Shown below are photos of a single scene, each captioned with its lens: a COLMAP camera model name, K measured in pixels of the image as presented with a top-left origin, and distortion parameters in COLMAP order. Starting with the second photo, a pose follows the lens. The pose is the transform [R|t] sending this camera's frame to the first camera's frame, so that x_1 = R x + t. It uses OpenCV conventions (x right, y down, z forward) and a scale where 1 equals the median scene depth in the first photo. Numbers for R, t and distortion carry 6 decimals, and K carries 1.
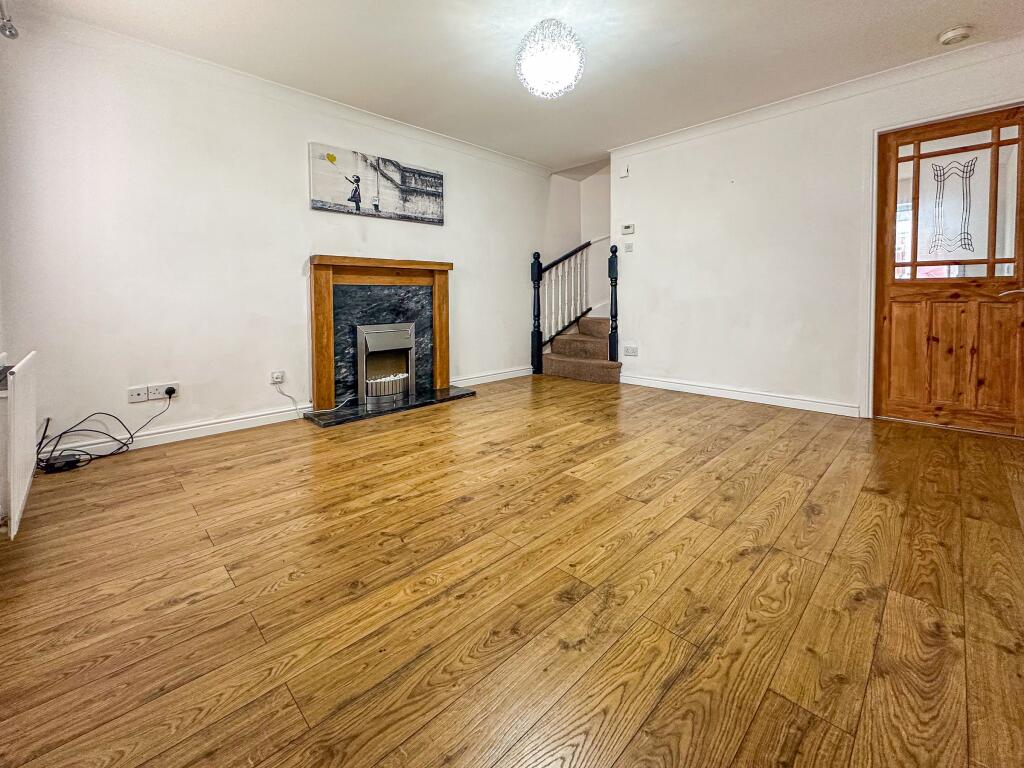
lens RADIAL K [[442.5, 0, 509.1], [0, 442.5, 382.4], [0, 0, 1]] dist [-0.007372, 0.000650]
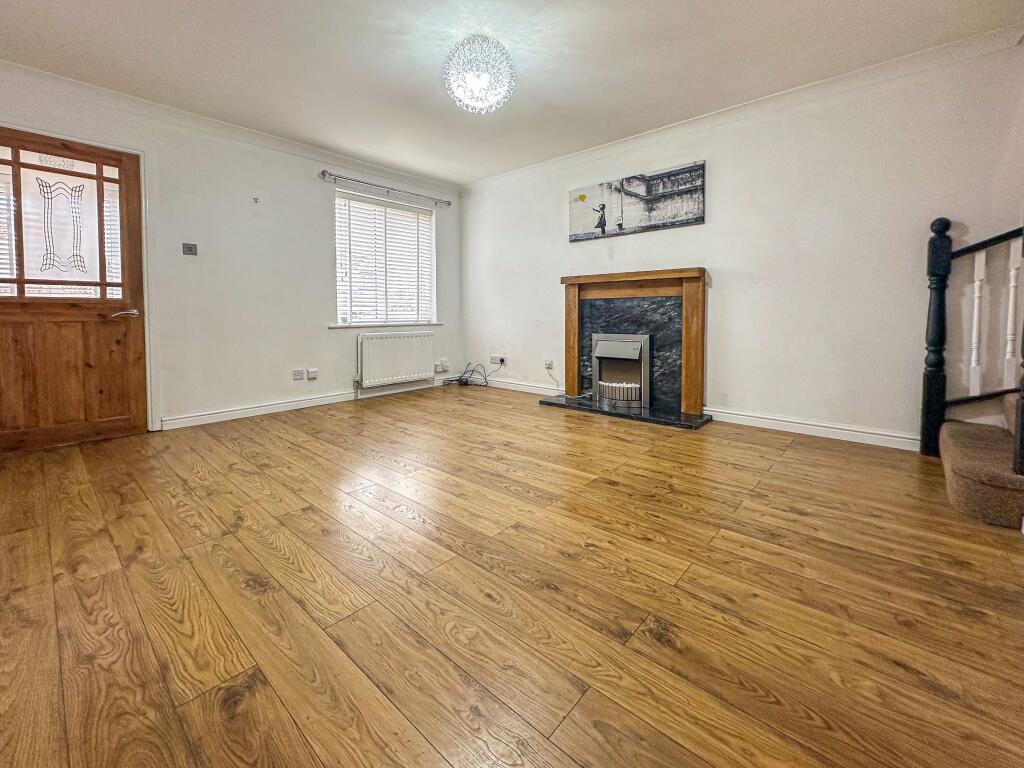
lens RADIAL K [[407.2, 0, 512.0], [0, 407.2, 384.0], [0, 0, 1]] dist [0.000607, 0.000283]
pose [[0.073320, 0.183587, -0.980265, 0.720617], [-0.179549, 0.969280, 0.168100, -0.138551], [0.981013, 0.163681, 0.104030, 0.687348]]
